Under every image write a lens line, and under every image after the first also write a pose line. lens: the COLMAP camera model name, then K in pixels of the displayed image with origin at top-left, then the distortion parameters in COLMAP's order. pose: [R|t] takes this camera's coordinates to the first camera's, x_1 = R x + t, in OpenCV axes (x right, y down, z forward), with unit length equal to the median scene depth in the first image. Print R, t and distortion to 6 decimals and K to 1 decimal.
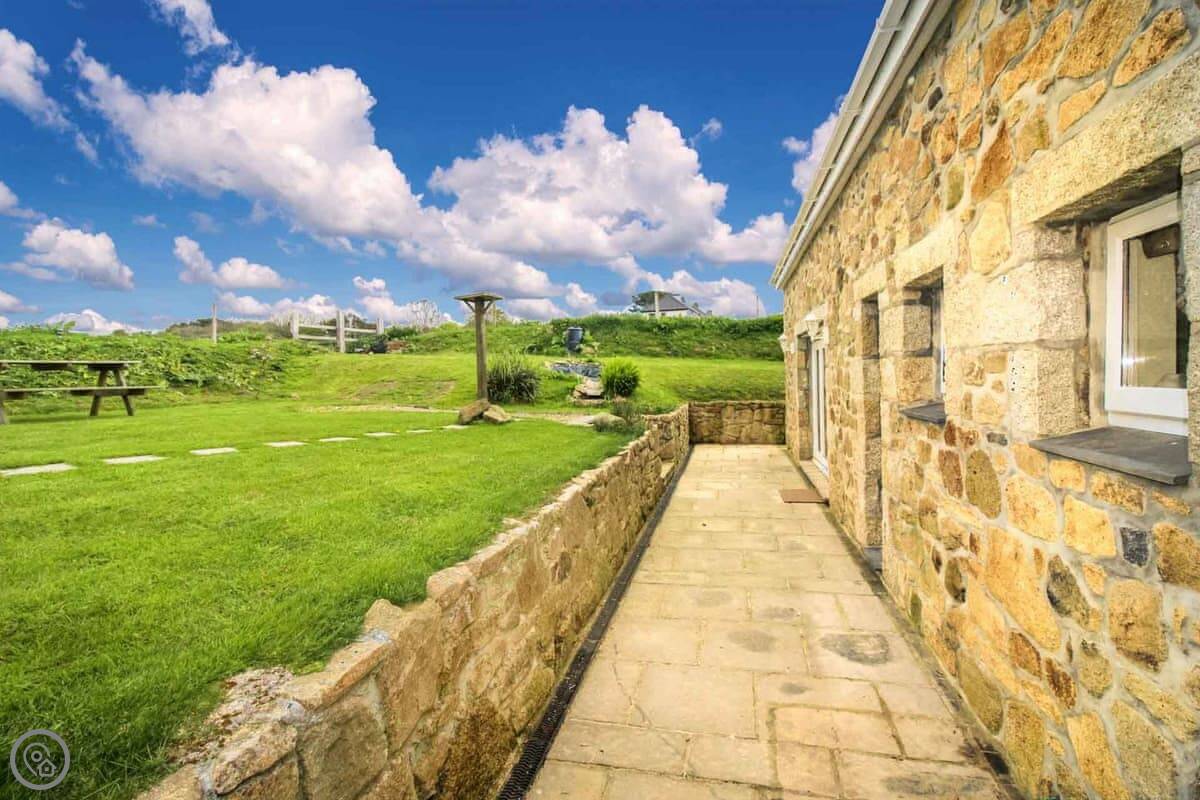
lens RADIAL K [[556.5, 0, 600.0], [0, 556.5, 382.8], [0, 0, 1]] dist [0.002339, -0.014244]
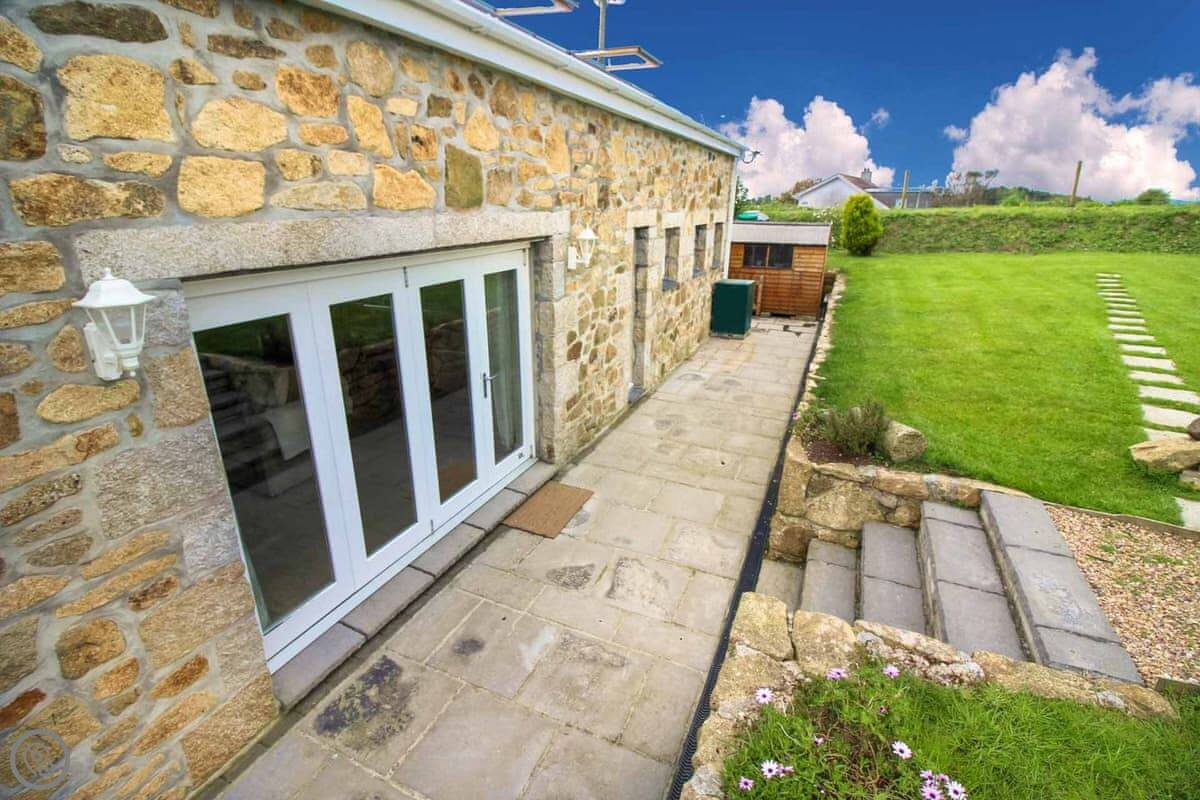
lens RADIAL K [[556.5, 0, 600.0], [0, 556.5, 382.8], [0, 0, 1]] dist [0.002339, -0.014244]
pose [[-0.983388, -0.048310, 0.174972, 0.267404], [0.011064, 0.946190, 0.323423, -0.207711], [-0.181181, 0.319986, -0.929937, 2.148043]]
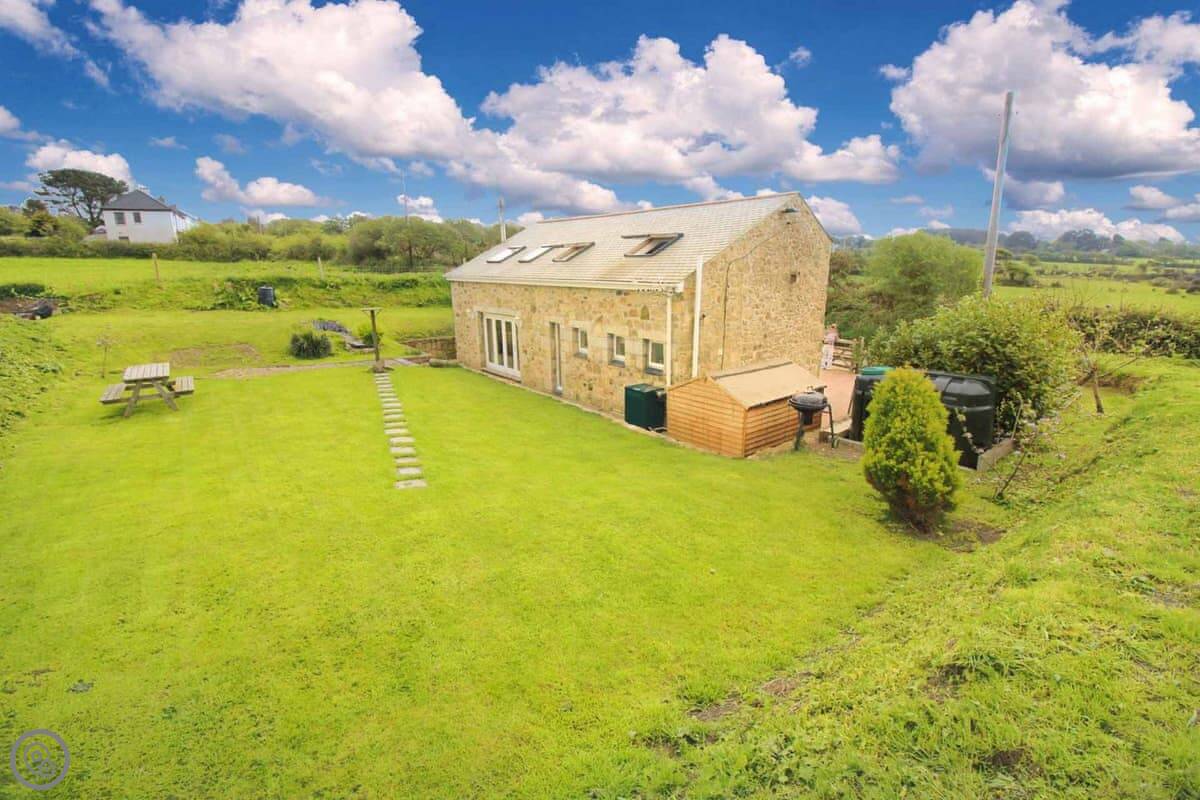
lens RADIAL K [[556.5, 0, 600.0], [0, 556.5, 382.8], [0, 0, 1]] dist [0.002339, -0.014244]
pose [[0.623775, -0.155435, 0.765993, -1.894541], [0.009077, 0.981401, 0.191754, -0.399695], [-0.781551, -0.112659, 0.613584, -1.324446]]
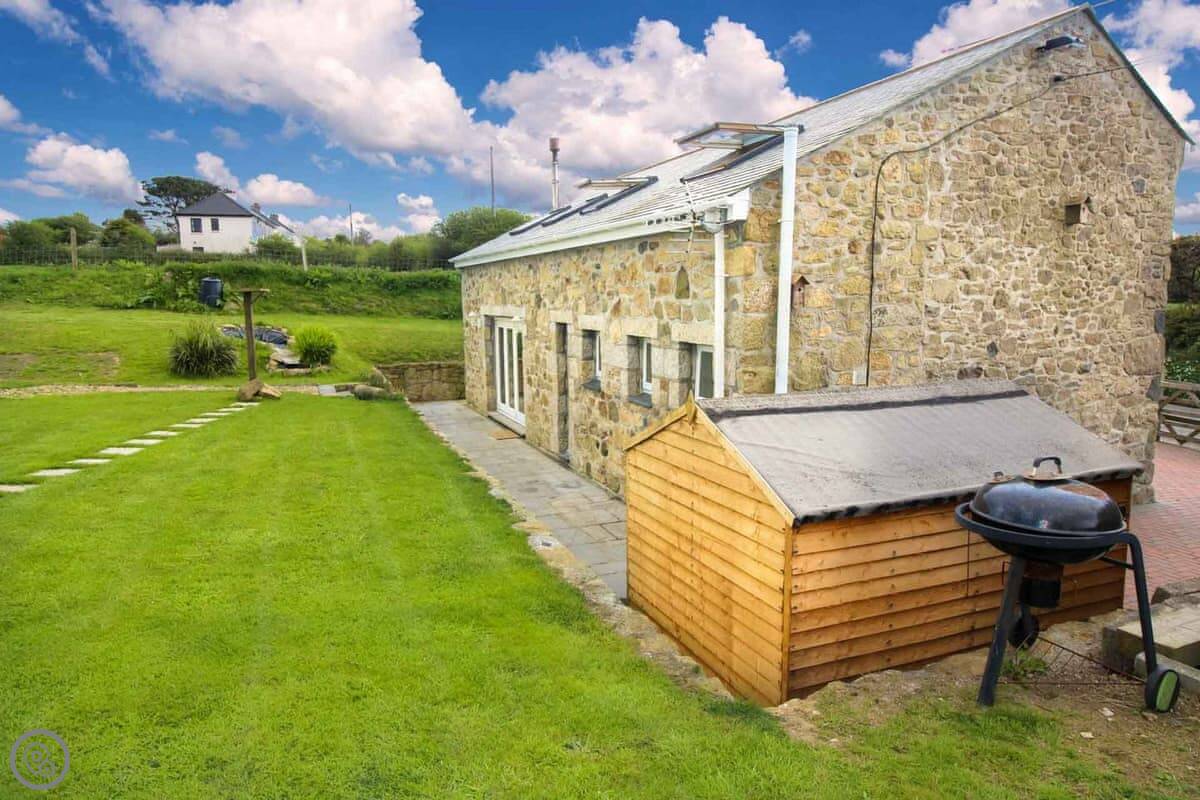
lens RADIAL K [[764.0, 0, 602.4], [0, 764.0, 384.3], [0, 0, 1]] dist [0.004746, -0.003021]
pose [[0.814728, -0.052907, 0.577425, -0.800091], [-0.002223, 0.995536, 0.094354, -0.164607], [-0.579840, -0.078156, 0.810973, -1.060469]]
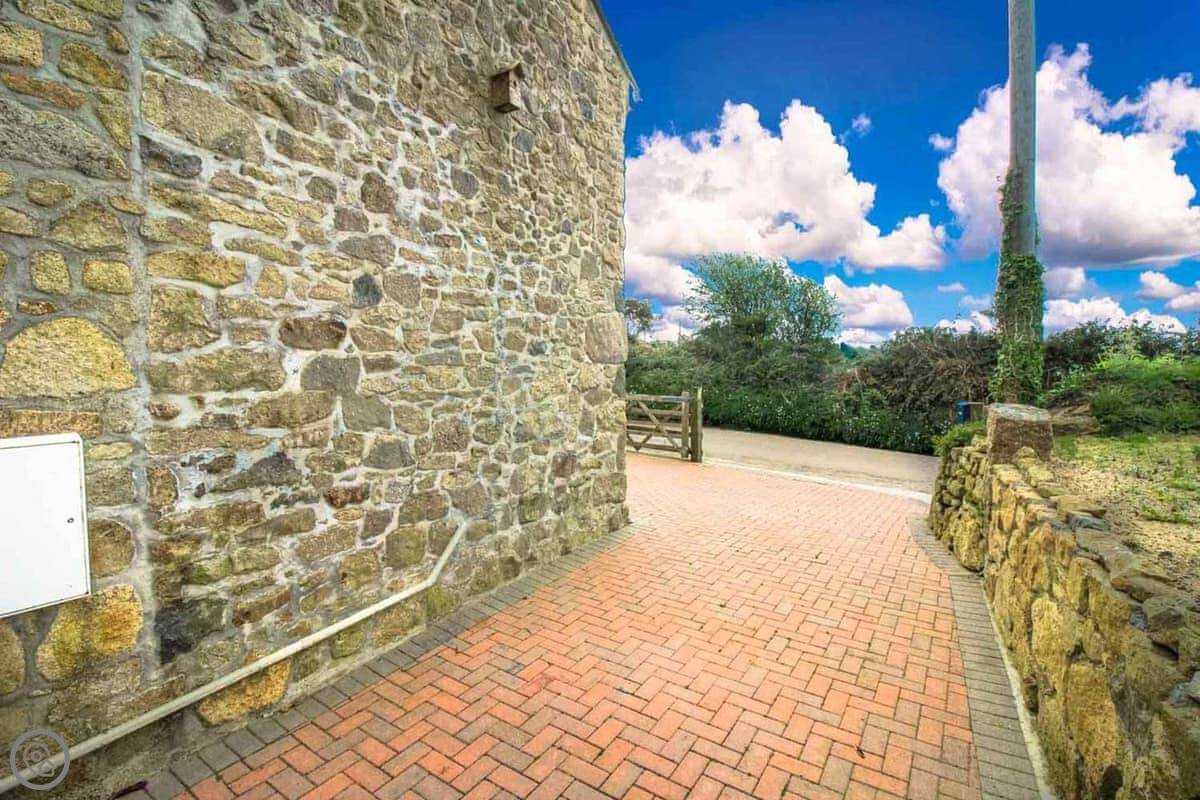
lens RADIAL K [[556.5, 0, 600.0], [0, 556.5, 382.8], [0, 0, 1]] dist [0.002339, -0.014244]
pose [[0.333374, -0.013703, 0.942695, 0.291576], [0.013009, 0.999866, 0.009933, 0.004559], [-0.942705, 0.008952, 0.333507, -0.669089]]
